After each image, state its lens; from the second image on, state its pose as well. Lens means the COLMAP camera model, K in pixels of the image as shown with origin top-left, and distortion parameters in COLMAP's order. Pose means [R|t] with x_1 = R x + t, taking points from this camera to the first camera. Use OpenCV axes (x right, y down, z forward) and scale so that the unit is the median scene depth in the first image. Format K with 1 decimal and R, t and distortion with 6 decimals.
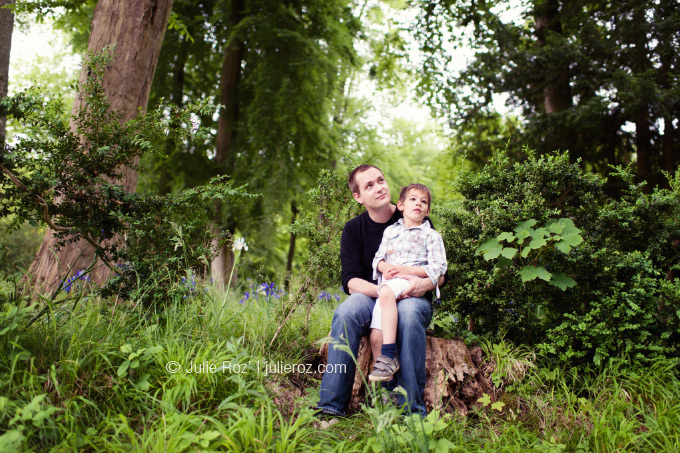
lens RADIAL K [[672.0, 0, 340.0], [0, 672.0, 226.5], [0, 0, 1]] dist [-0.009694, -0.008739]
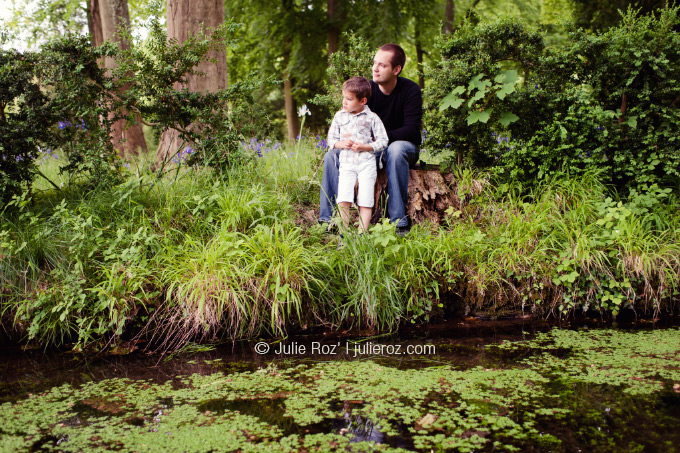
lens RADIAL K [[672.0, 0, 340.0], [0, 672.0, 226.5], [0, 0, 1]] dist [-0.009694, -0.008739]
pose [[0.970530, -0.083890, -0.225907, 0.295757], [0.133884, 0.967163, 0.216035, -0.042705], [0.200366, -0.239914, 0.949892, -0.378095]]
